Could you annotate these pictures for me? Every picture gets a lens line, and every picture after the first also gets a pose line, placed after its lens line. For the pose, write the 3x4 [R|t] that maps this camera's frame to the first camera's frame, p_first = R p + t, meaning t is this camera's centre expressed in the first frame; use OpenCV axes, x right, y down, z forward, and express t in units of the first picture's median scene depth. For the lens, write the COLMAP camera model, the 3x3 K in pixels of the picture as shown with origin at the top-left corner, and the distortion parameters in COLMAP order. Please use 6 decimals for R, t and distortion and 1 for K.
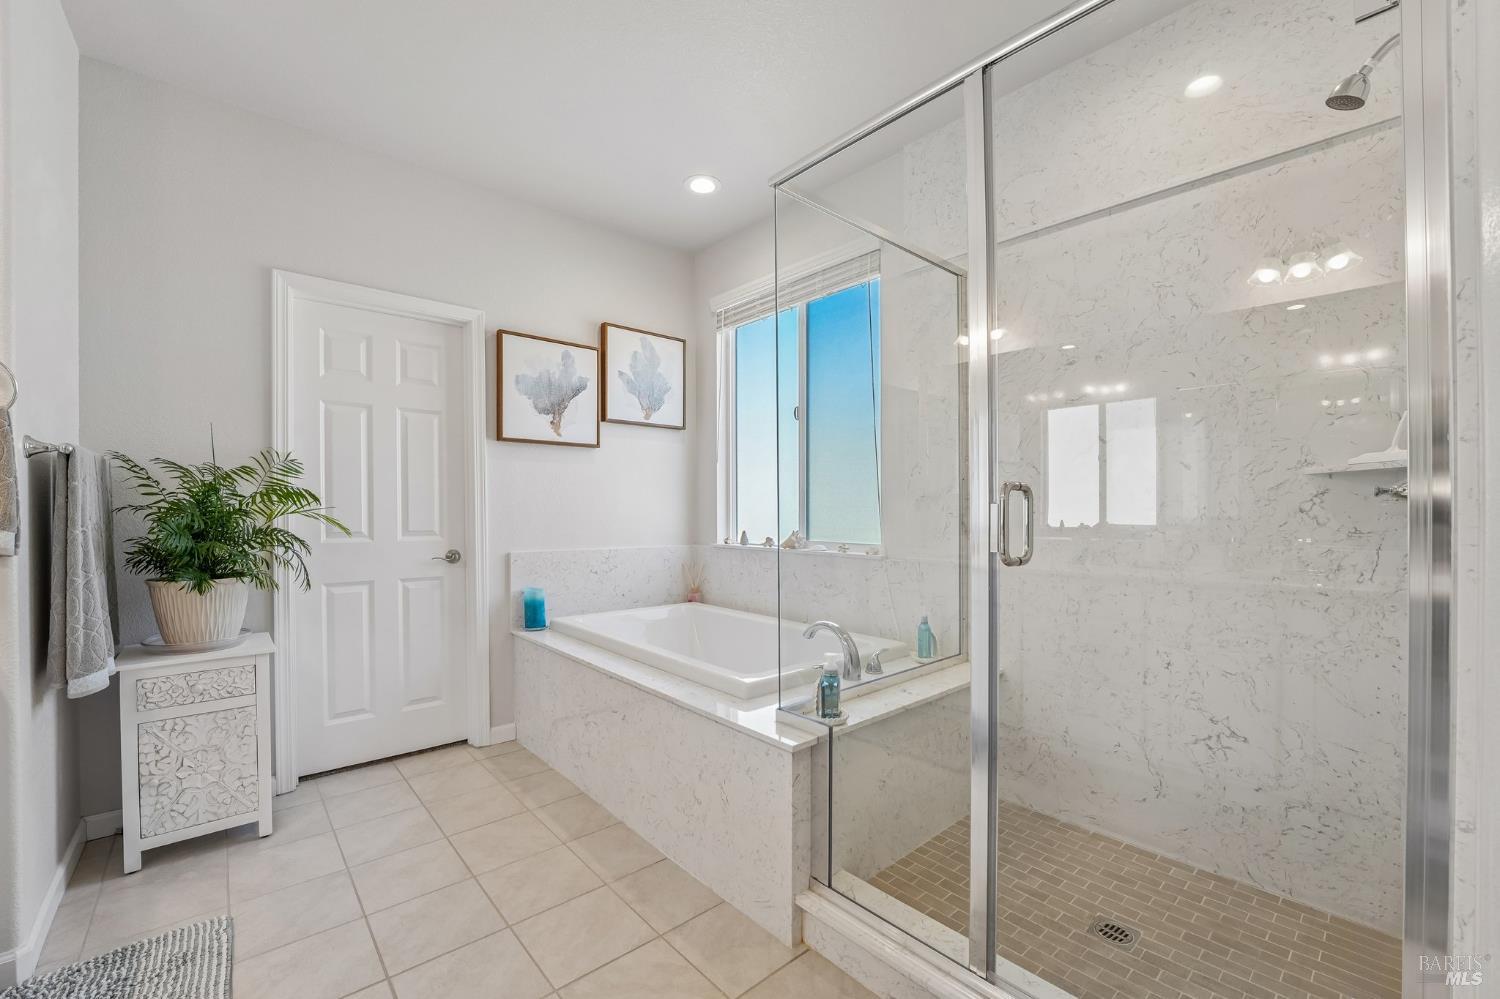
lens RADIAL K [[615.8, 0, 757.6], [0, 615.8, 510.6], [0, 0, 1]] dist [-0.026550, 0.001203]
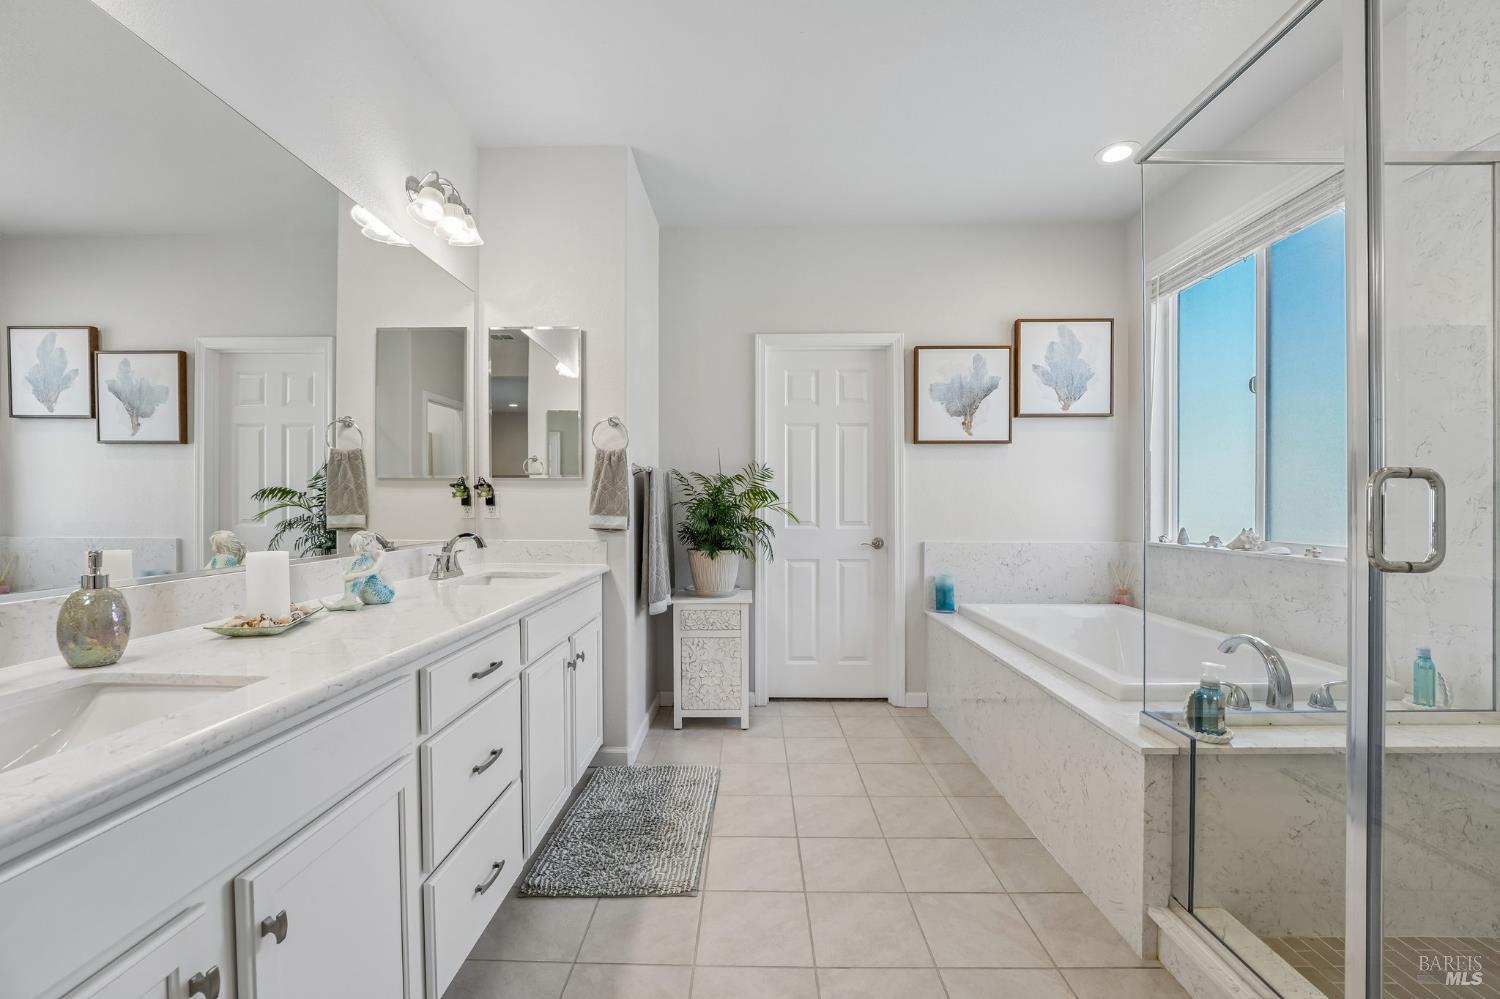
lens RADIAL K [[615.8, 0, 742.7], [0, 615.8, 509.7], [0, 0, 1]] dist [-0.026550, 0.001203]
pose [[0.736968, 0.002701, -0.675922, 0.154385], [0.002421, 0.999975, 0.006635, 0.000514], [0.675923, -0.006527, 0.736943, -0.082953]]
